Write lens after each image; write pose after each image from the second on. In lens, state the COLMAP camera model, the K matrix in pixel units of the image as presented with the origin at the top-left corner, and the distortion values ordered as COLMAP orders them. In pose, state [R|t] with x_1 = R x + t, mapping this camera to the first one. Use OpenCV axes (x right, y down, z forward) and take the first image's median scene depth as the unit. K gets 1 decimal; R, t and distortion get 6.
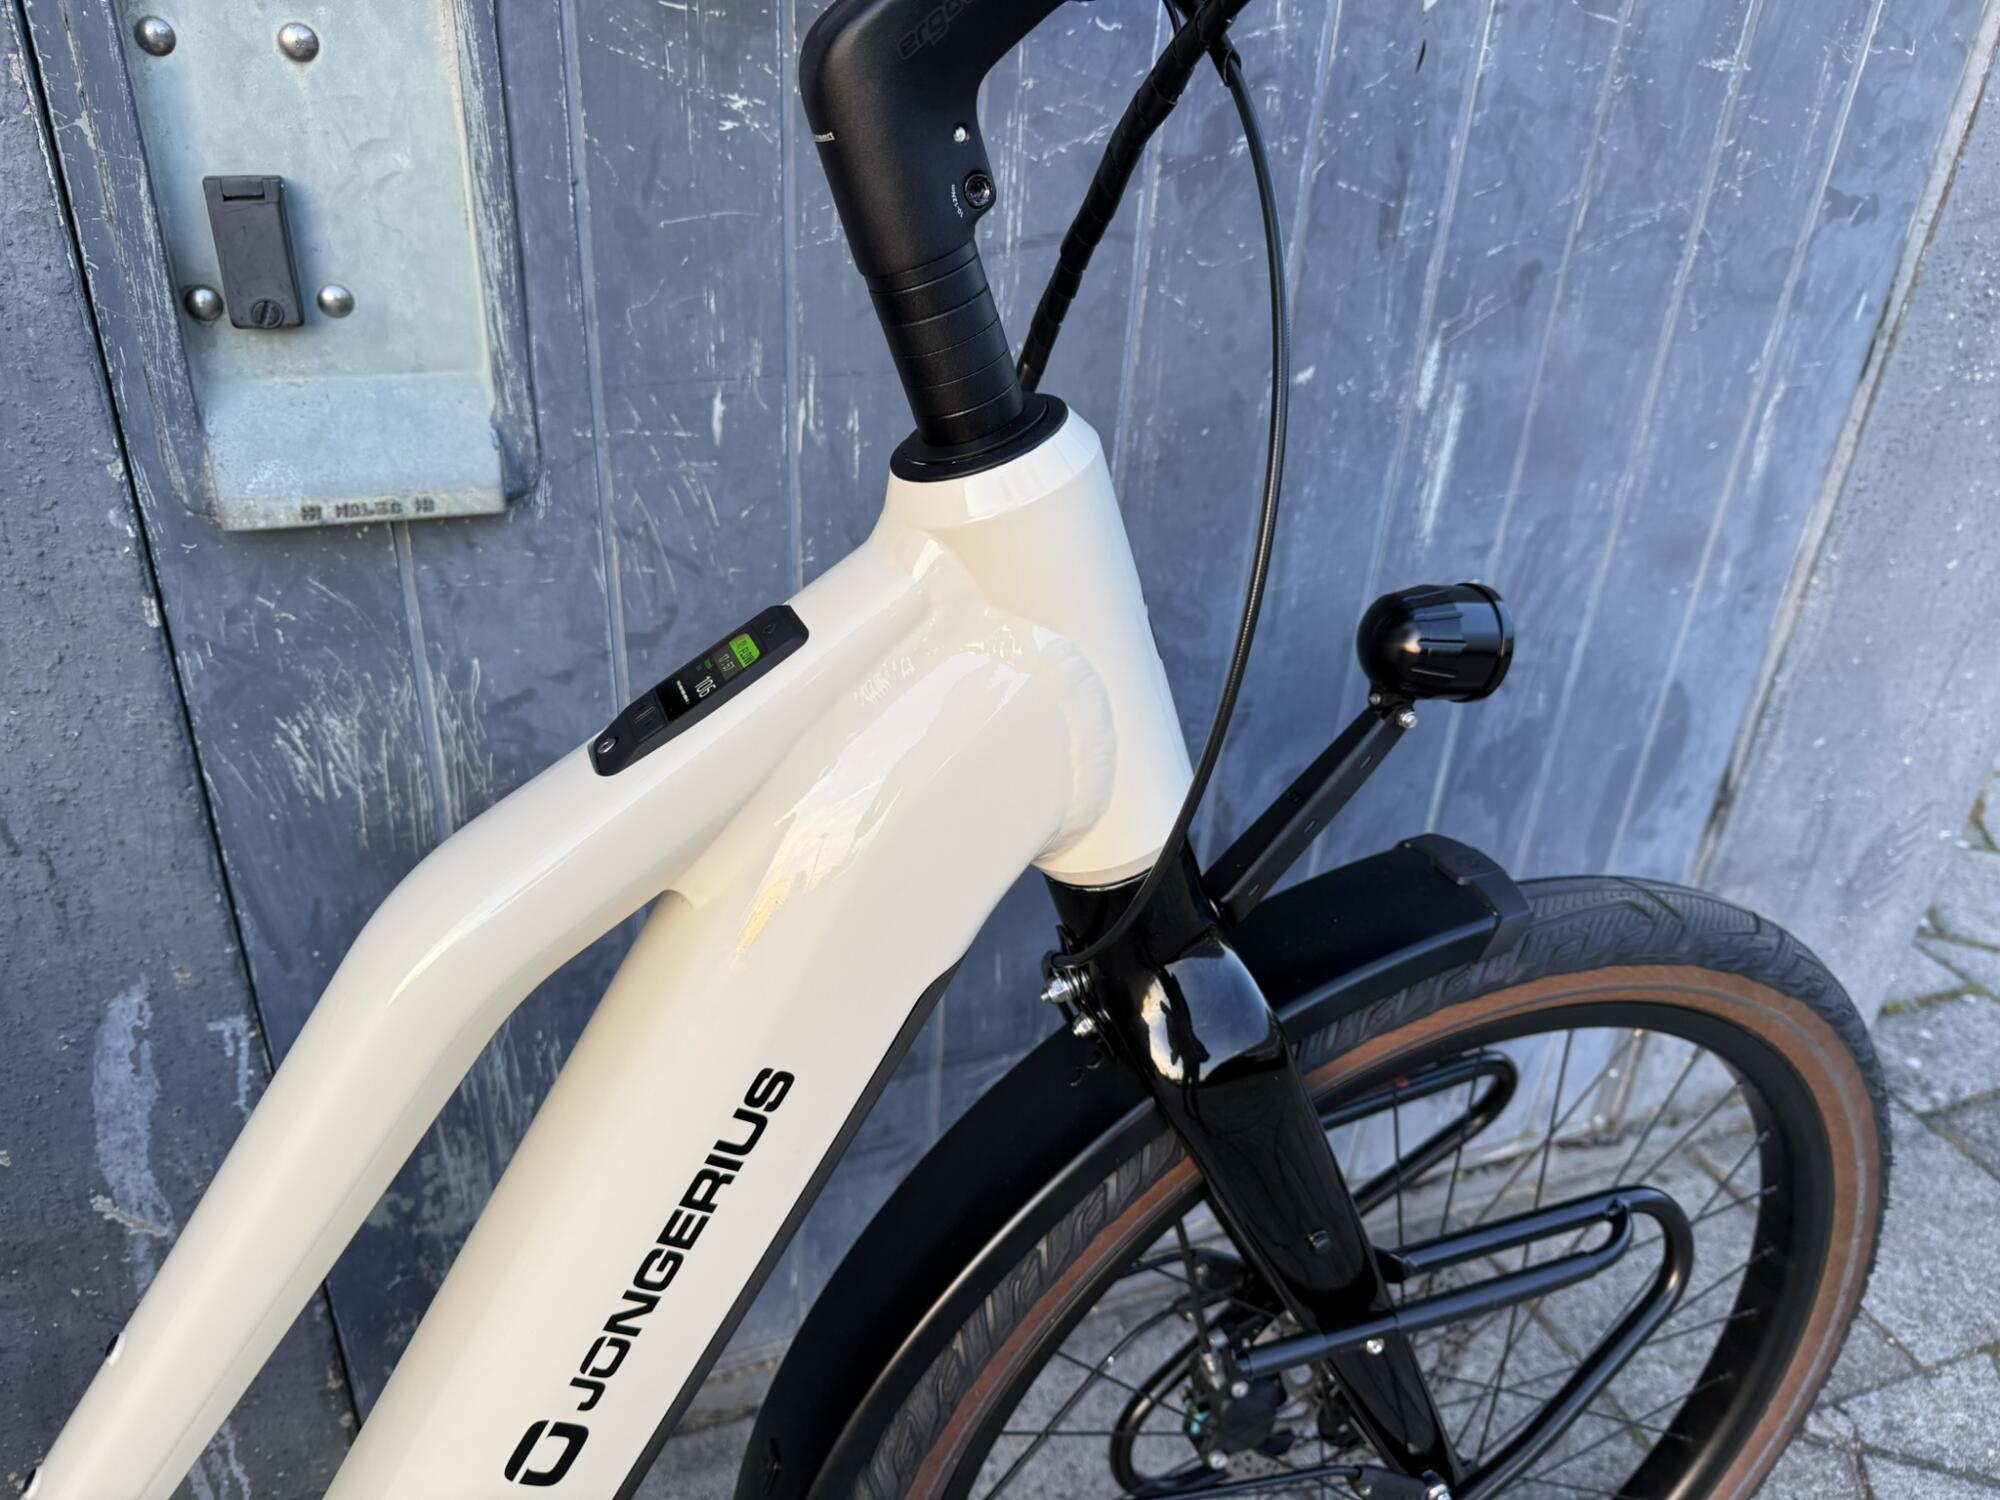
lens RADIAL K [[1431.0, 0, 1006.2], [0, 1431.0, 756.7], [0, 0, 1]] dist [0.025169, -0.043551]
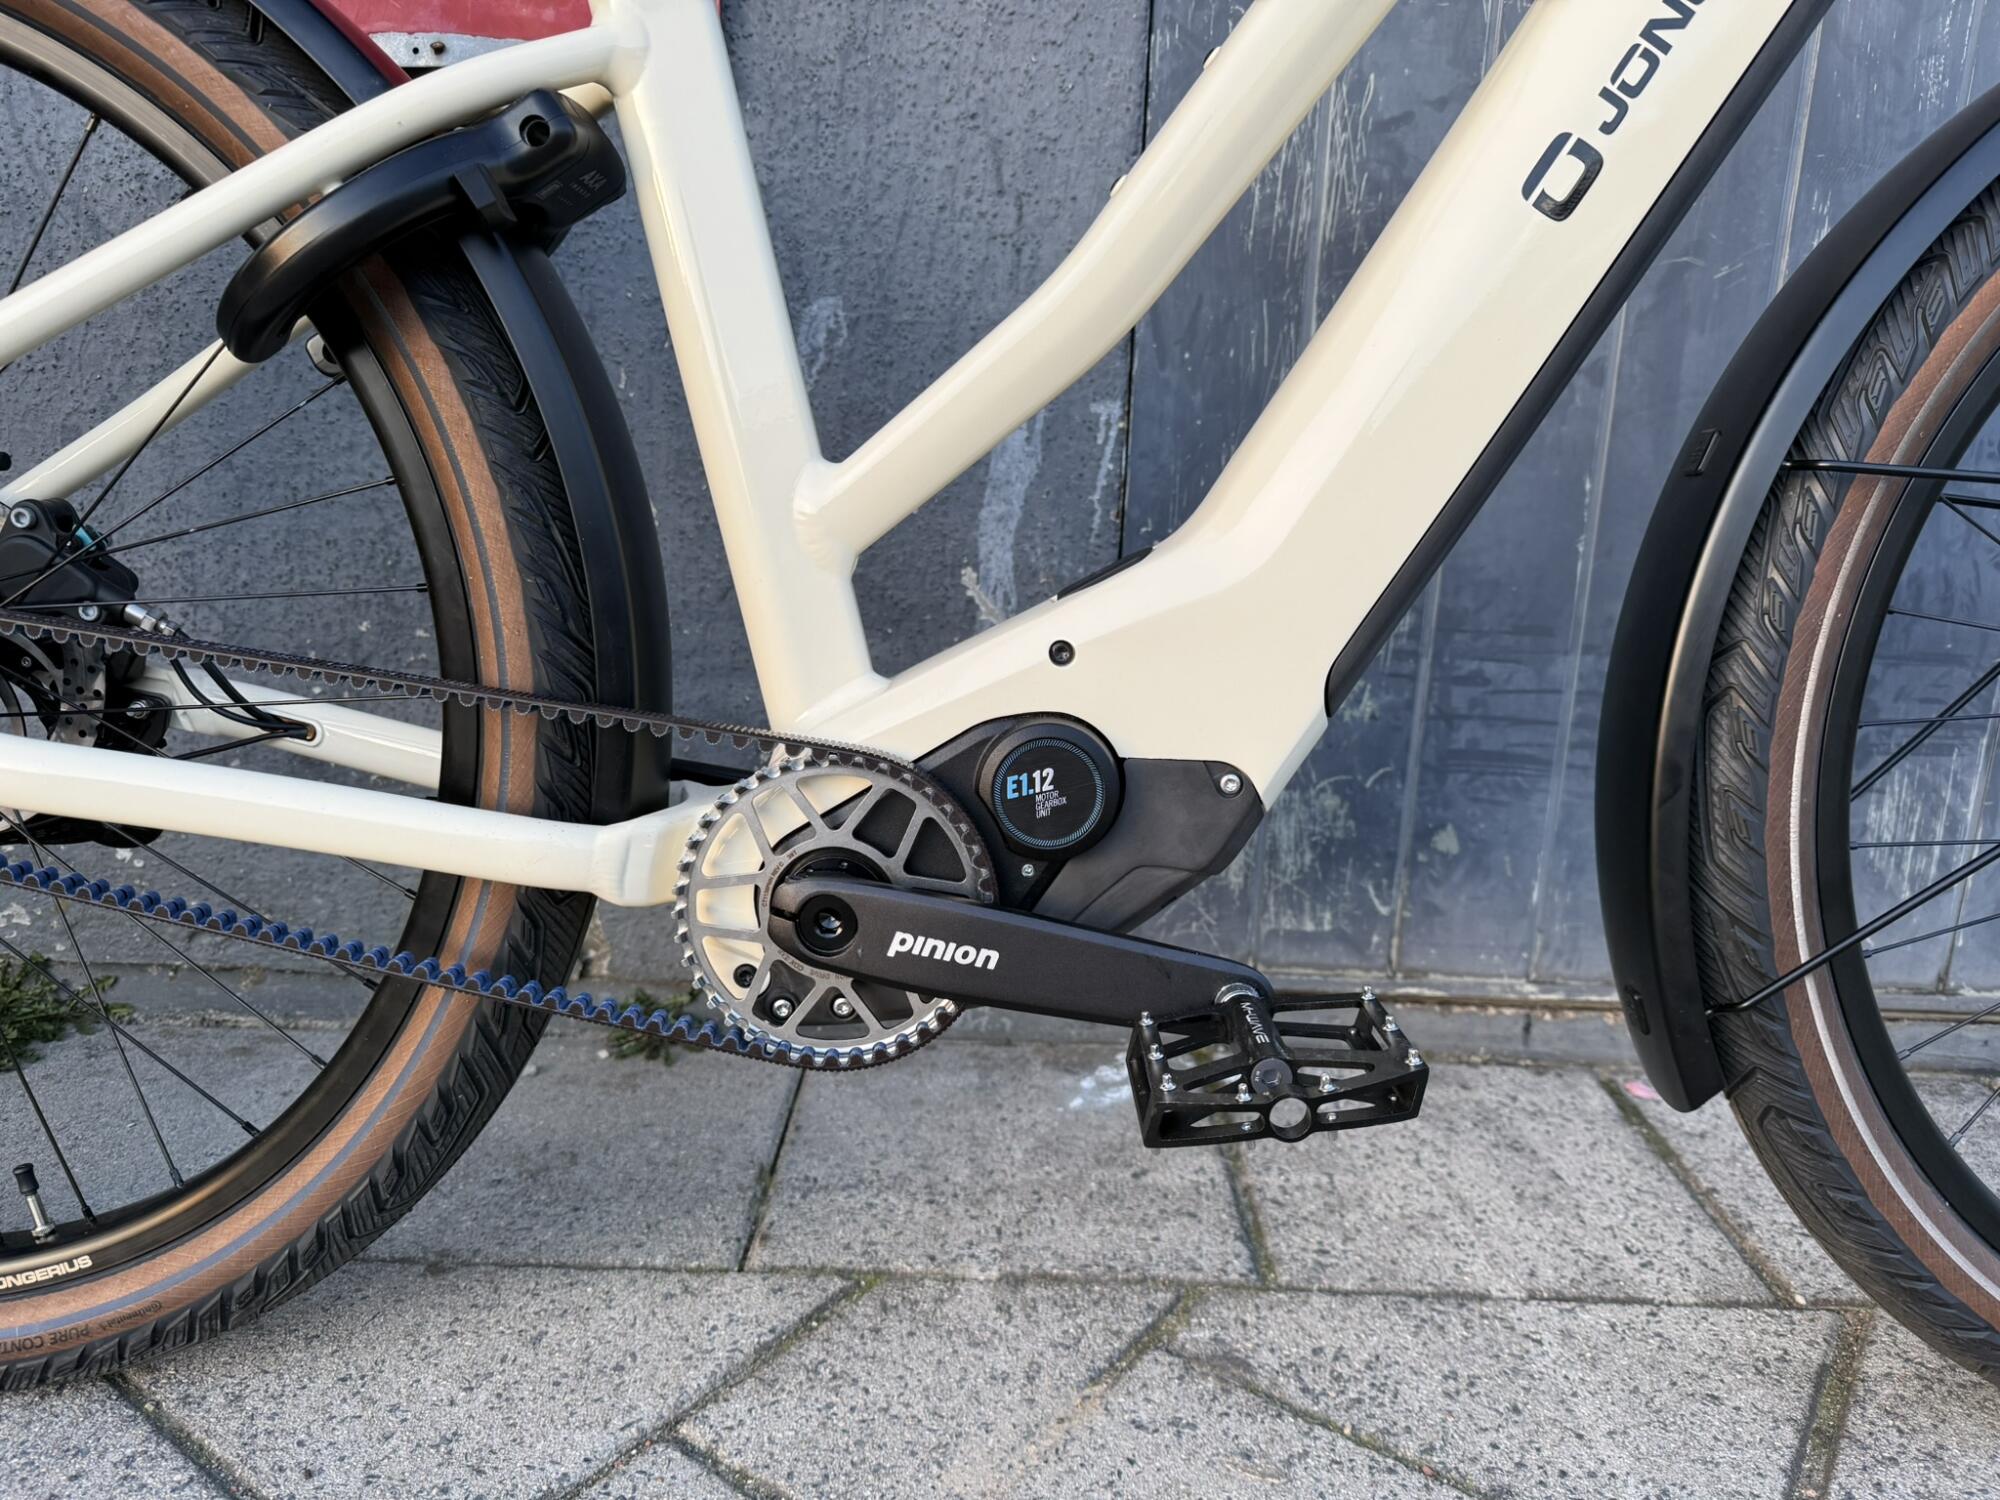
lens RADIAL K [[1431.0, 0, 1009.5], [0, 1431.0, 774.6], [0, 0, 1]] dist [0.025169, -0.043551]
pose [[0.929393, 0.067635, -0.362841, -0.173270], [-0.158692, 0.960788, -0.227384, 0.748570], [0.333235, 0.268909, 0.903683, 0.003625]]
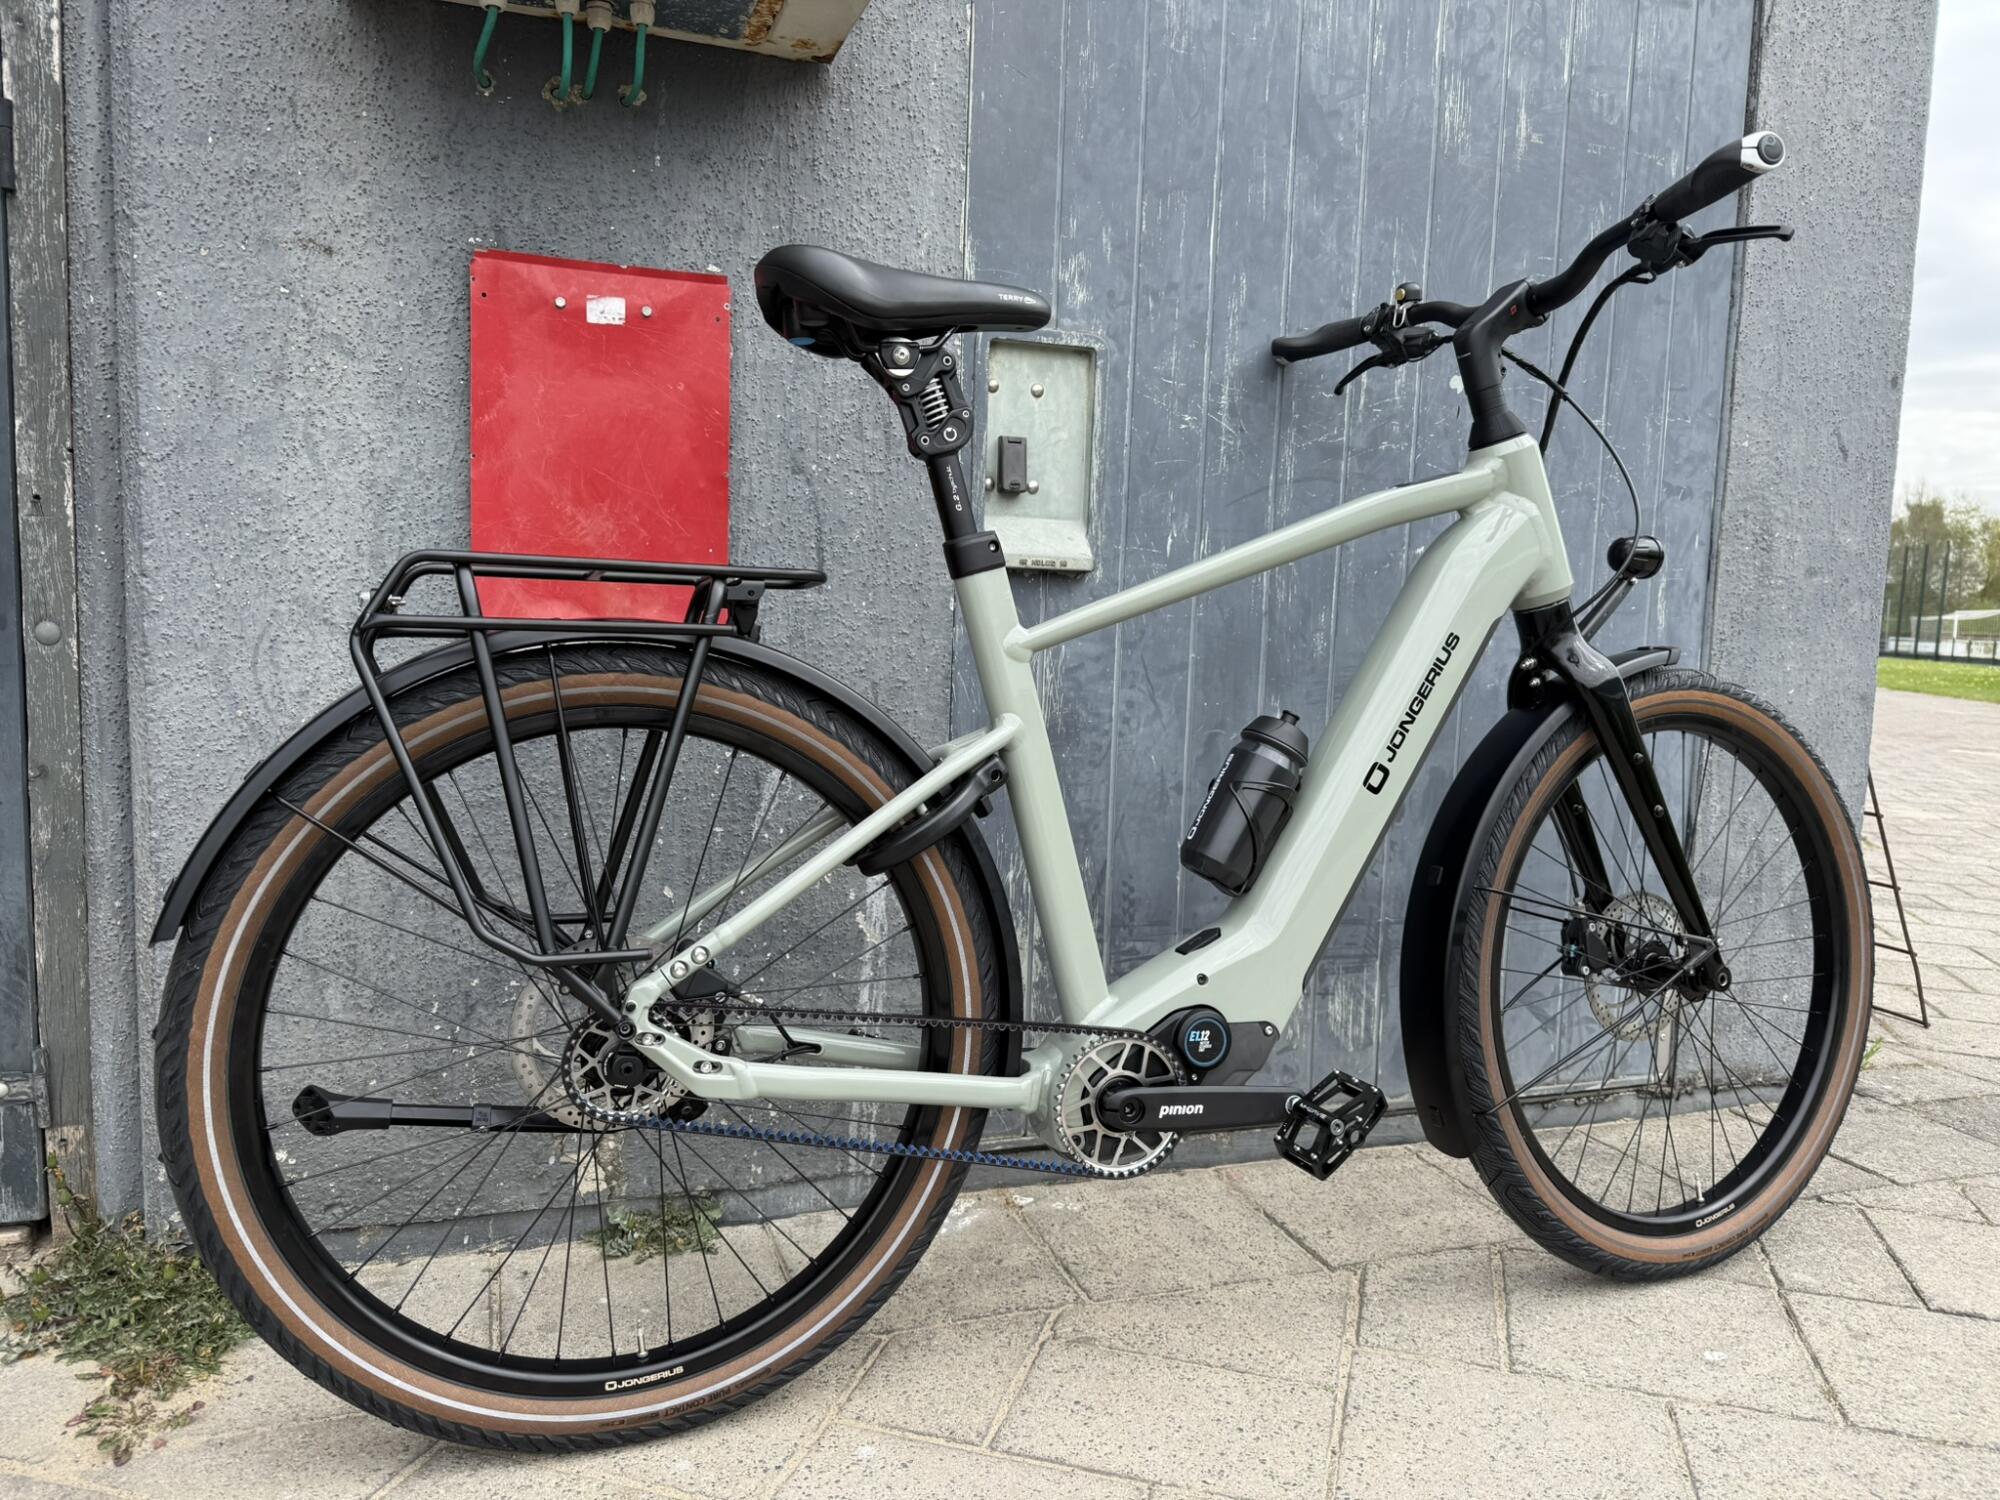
lens RADIAL K [[1431.0, 0, 1011.4], [0, 1431.0, 752.3], [0, 0, 1]] dist [0.025169, -0.043551]
pose [[0.999414, -0.021286, -0.026813, -0.373064], [0.009195, 0.921324, -0.388686, 0.894941], [0.032977, 0.388212, 0.920980, -0.923502]]
